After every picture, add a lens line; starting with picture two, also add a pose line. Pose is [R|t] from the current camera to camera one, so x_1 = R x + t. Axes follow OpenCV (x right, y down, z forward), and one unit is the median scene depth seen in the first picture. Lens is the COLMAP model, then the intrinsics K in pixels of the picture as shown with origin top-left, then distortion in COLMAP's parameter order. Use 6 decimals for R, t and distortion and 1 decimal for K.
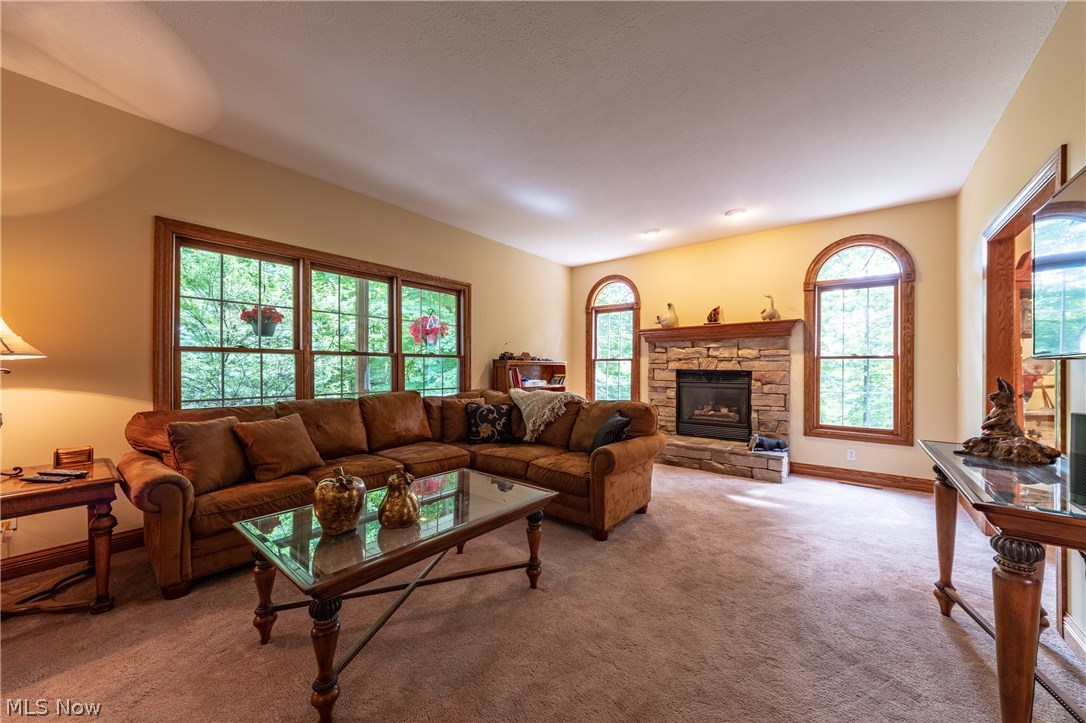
lens RADIAL K [[389.0, 0, 543.7], [0, 389.0, 369.5], [0, 0, 1]] dist [-0.001561, -0.000159]
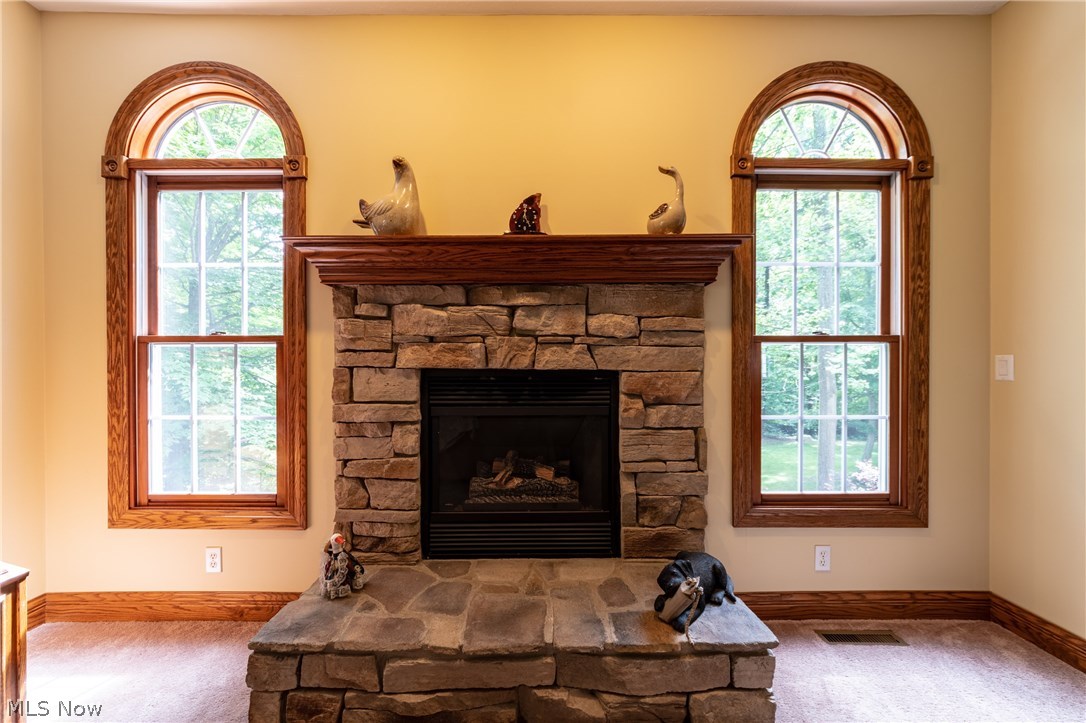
lens RADIAL K [[389.0, 0, 545.4], [0, 389.0, 368.1], [0, 0, 1]] dist [-0.001561, -0.000159]
pose [[0.768202, -0.007526, 0.640163, 0.224241], [0.006367, 0.999971, 0.004117, -0.001372], [-0.640175, 0.000913, 0.768228, 0.724458]]
